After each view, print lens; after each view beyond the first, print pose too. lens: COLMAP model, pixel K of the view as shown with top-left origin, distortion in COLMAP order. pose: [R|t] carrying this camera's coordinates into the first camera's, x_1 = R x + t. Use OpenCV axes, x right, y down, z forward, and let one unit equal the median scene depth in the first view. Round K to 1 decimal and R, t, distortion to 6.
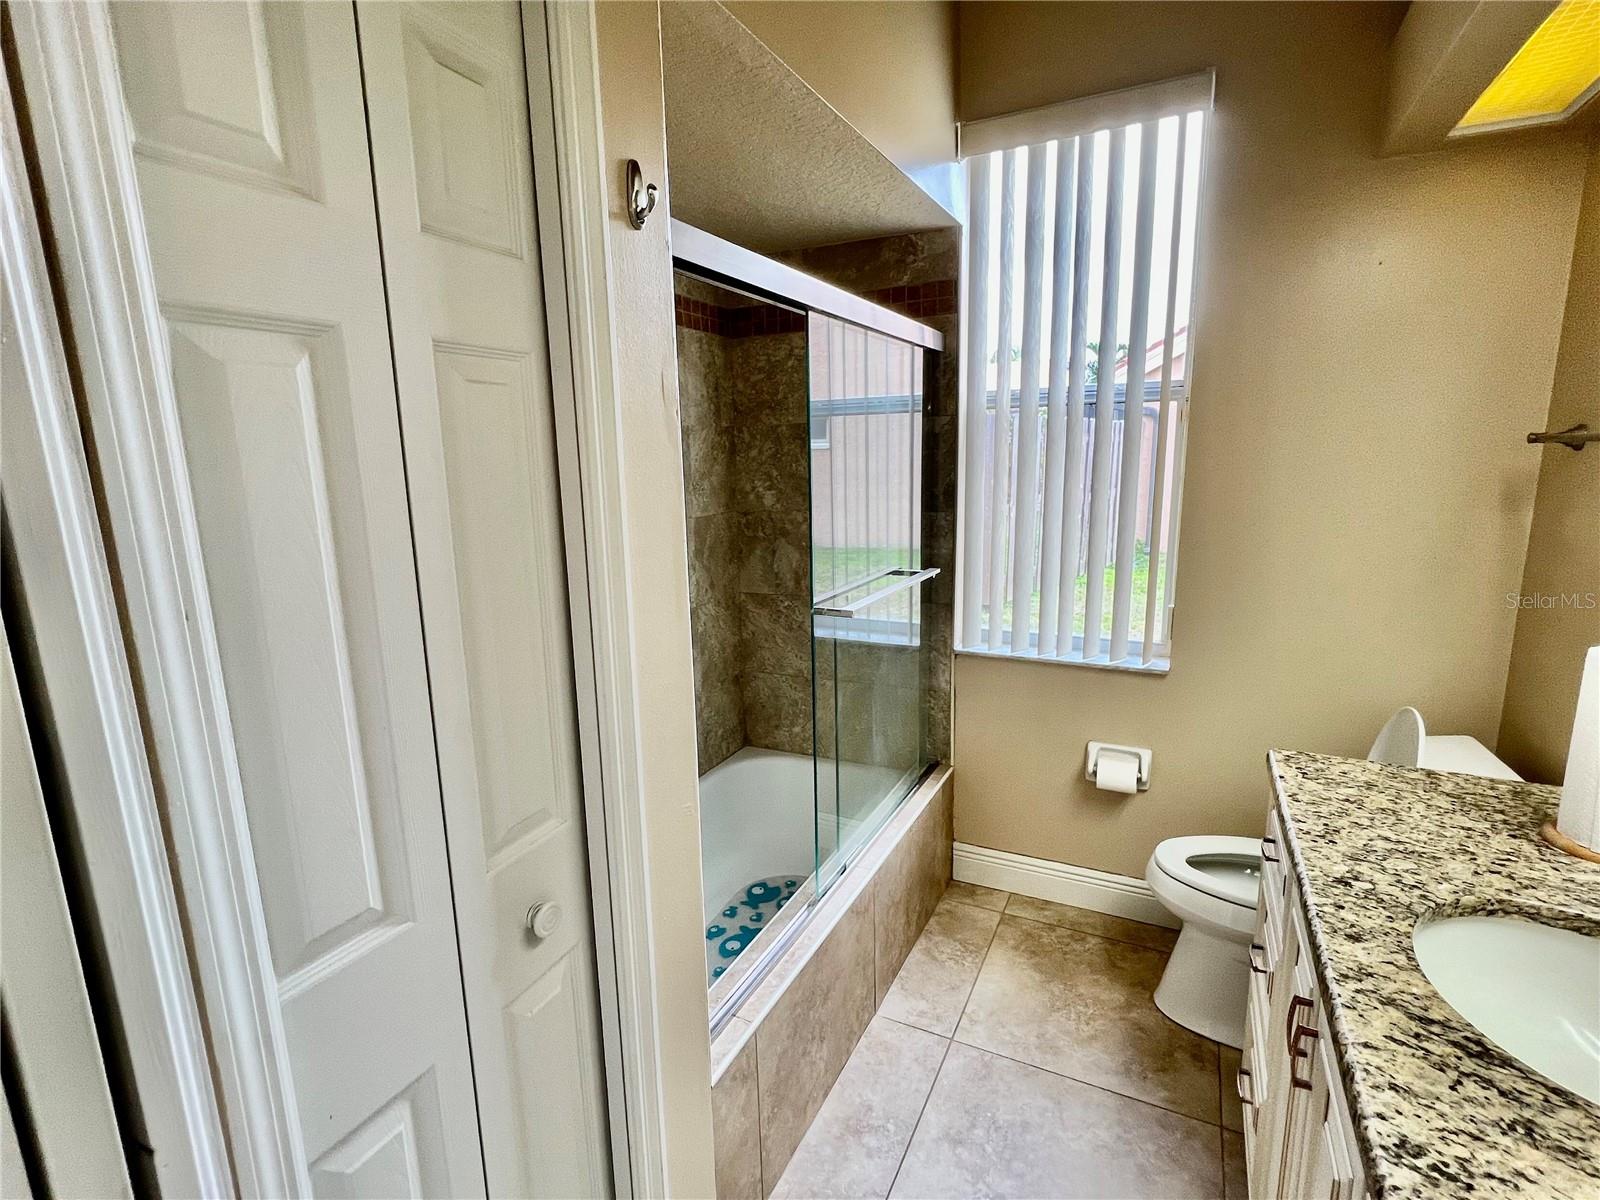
lens RADIAL K [[772.2, 0, 799.8], [0, 772.2, 602.7], [0, 0, 1]] dist [0.000593, 0.000918]
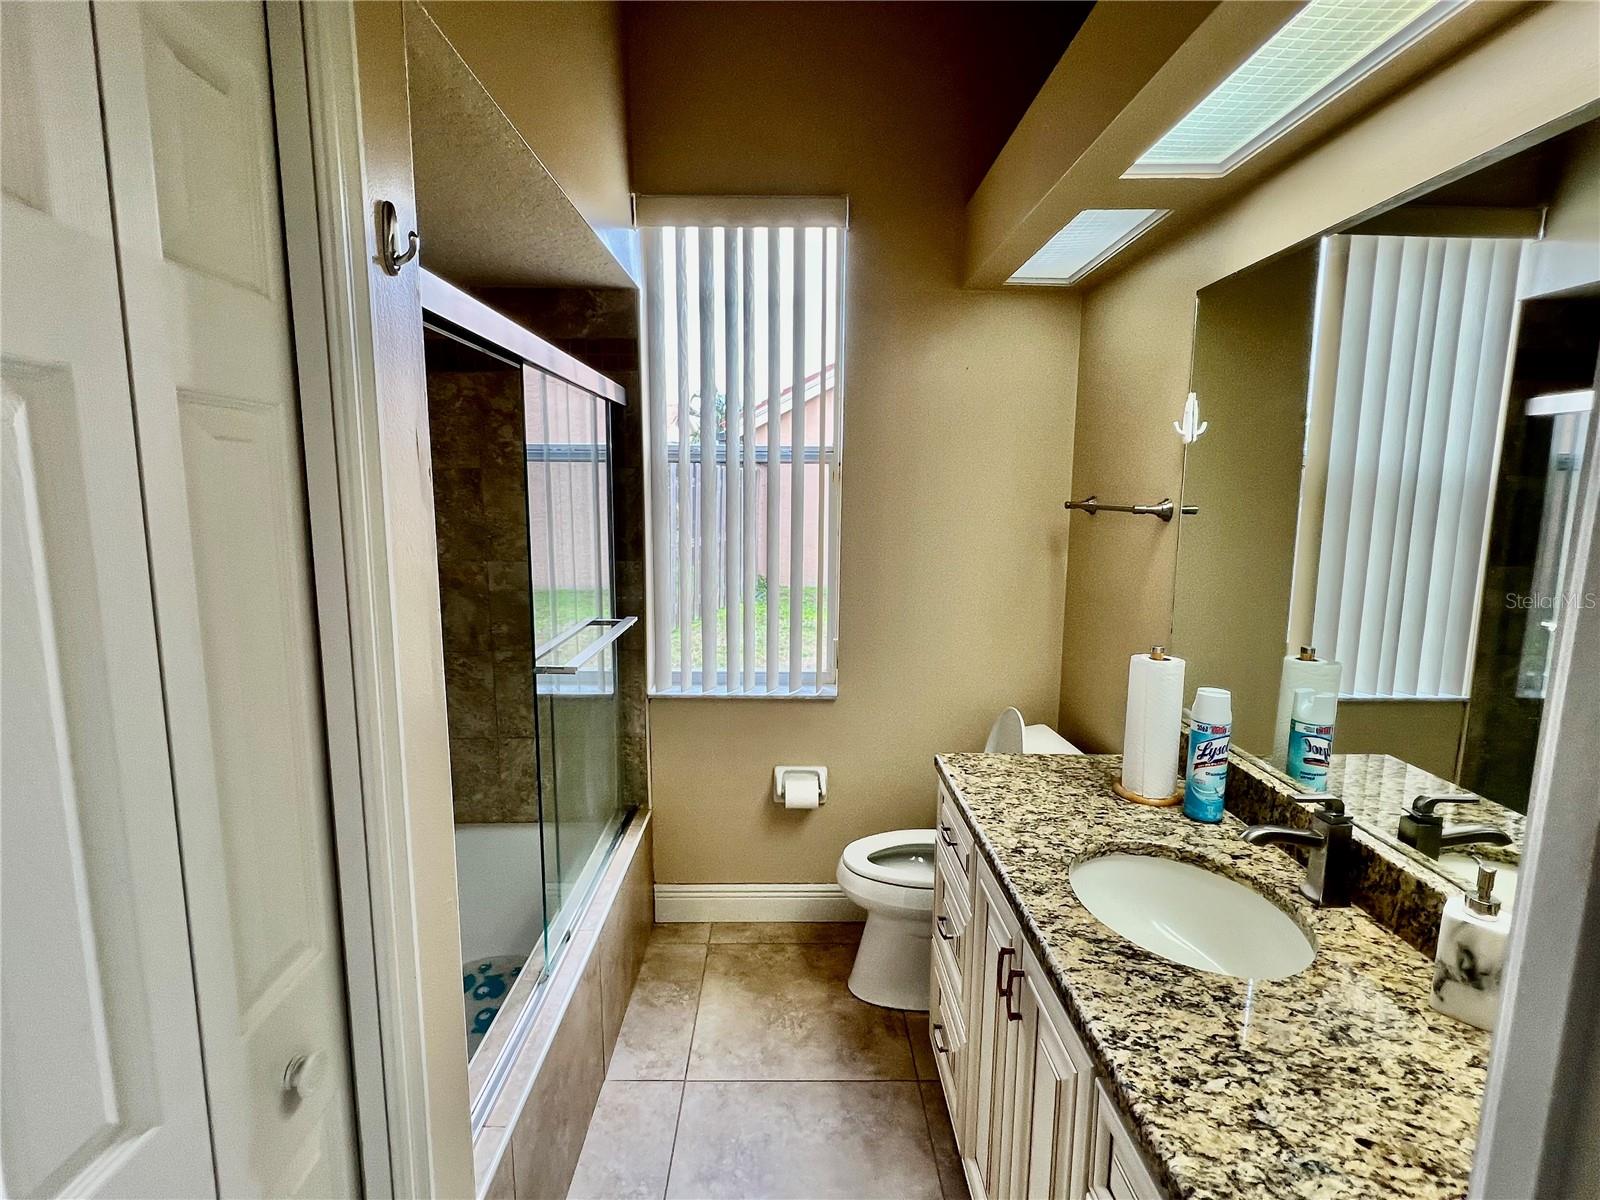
lens RADIAL K [[772.2, 0, 792.0], [0, 772.2, 601.4], [0, 0, 1]] dist [0.000593, 0.000918]
pose [[0.889268, -0.038711, 0.455746, -0.128140], [0.060551, 0.997606, -0.033412, -0.022421], [-0.453362, 0.057308, 0.889482, -0.003748]]
